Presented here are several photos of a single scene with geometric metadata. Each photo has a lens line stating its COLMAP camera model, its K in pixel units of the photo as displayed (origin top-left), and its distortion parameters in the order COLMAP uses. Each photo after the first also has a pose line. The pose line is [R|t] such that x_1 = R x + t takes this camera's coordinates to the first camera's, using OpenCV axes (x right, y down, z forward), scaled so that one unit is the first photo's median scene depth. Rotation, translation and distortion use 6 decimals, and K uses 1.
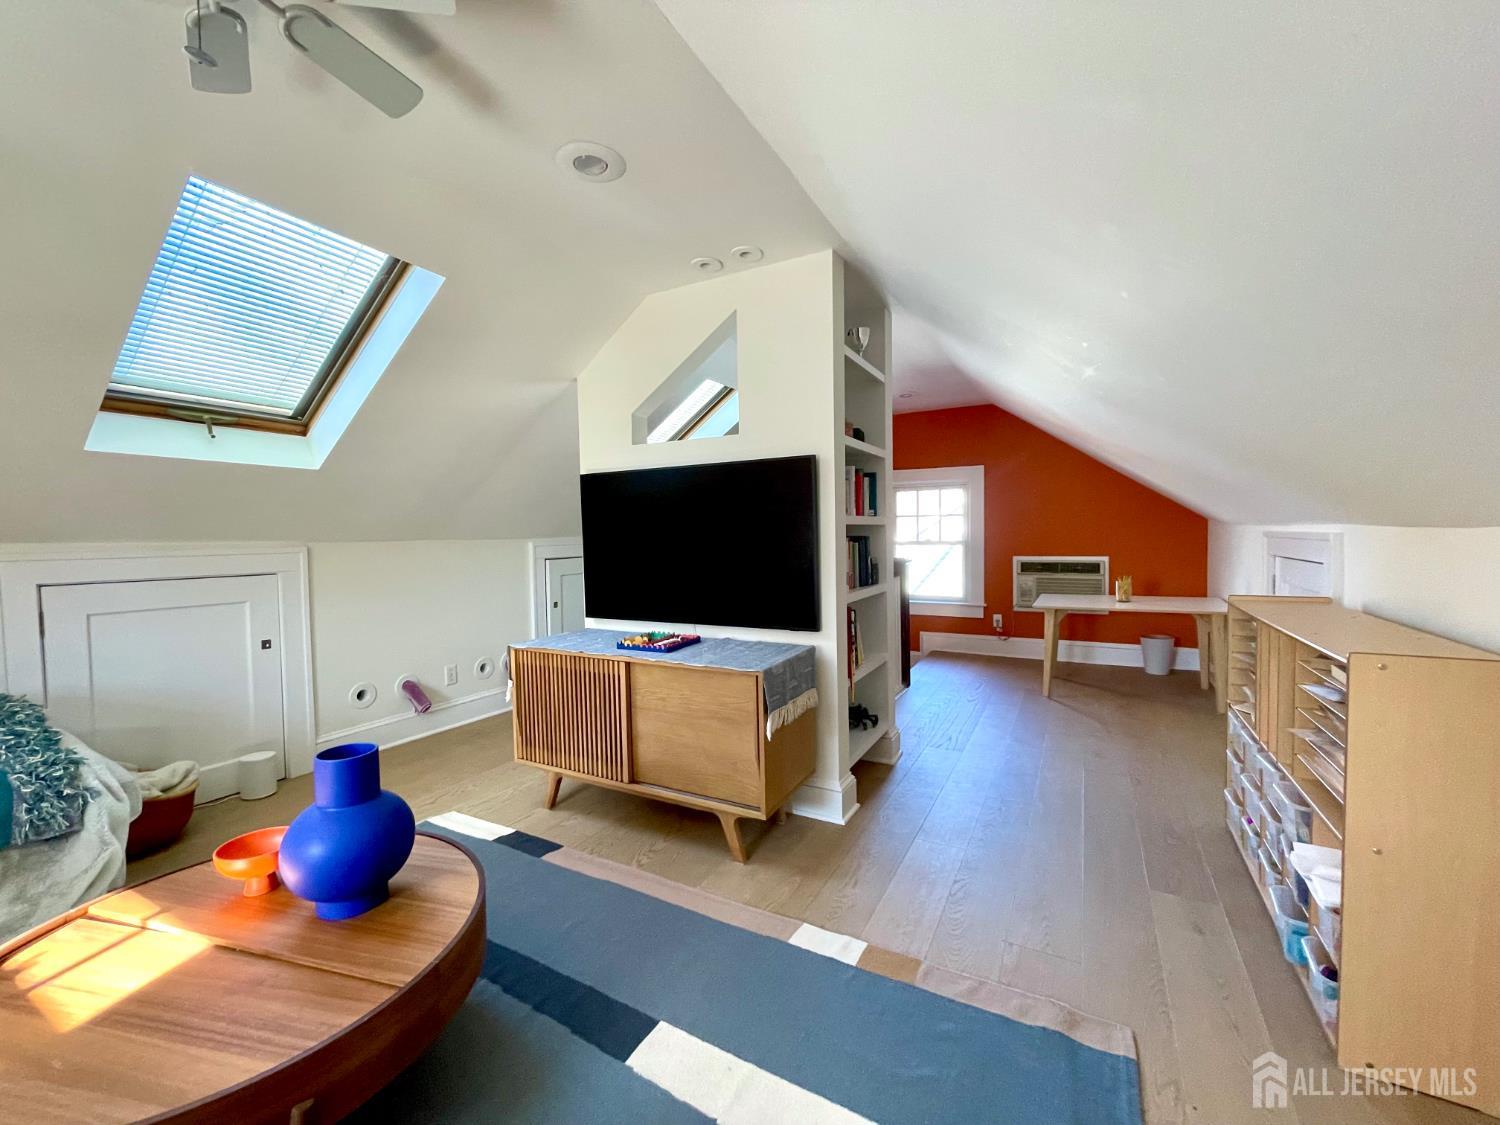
lens RADIAL K [[606.4, 0, 750.0], [0, 606.4, 562.5], [0, 0, 1]] dist [-0.000610, -0.000096]
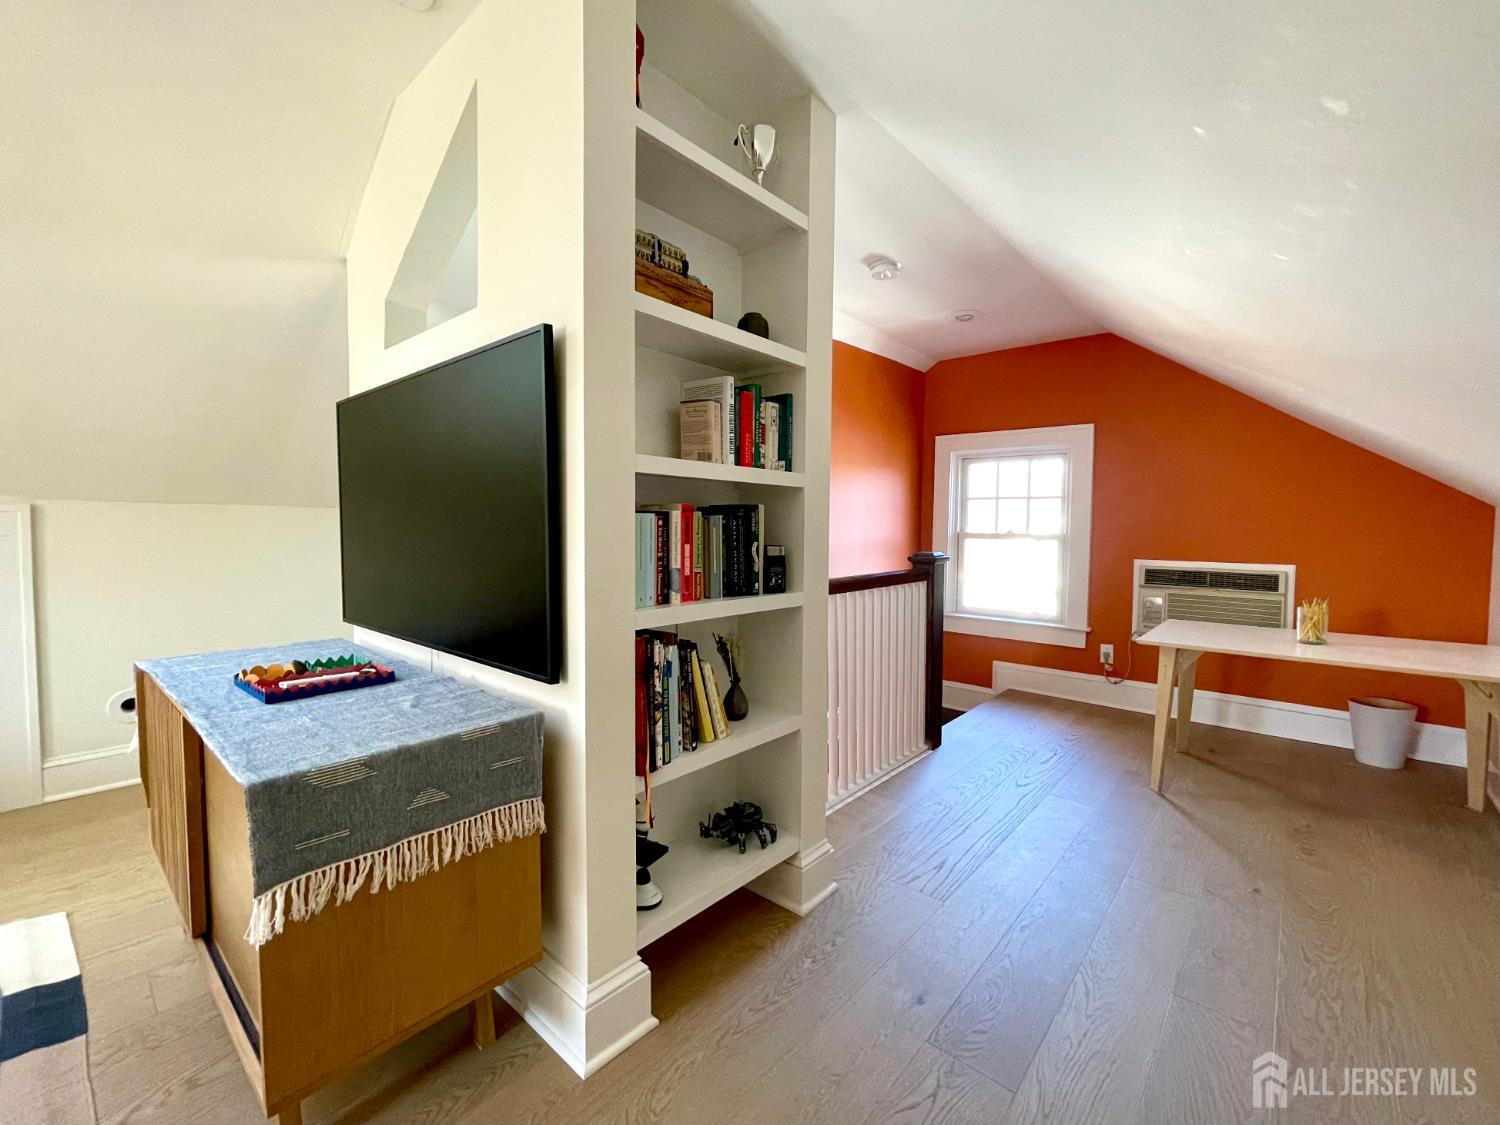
lens RADIAL K [[631.4, 0, 755.7], [0, 631.4, 560.4], [0, 0, 1]] dist [-0.019196, 0.012604]
pose [[0.977388, 0.039865, -0.207663, 0.200090], [-0.038813, 0.999205, 0.009137, 0.000781], [0.207862, -0.000871, 0.978158, 0.278300]]
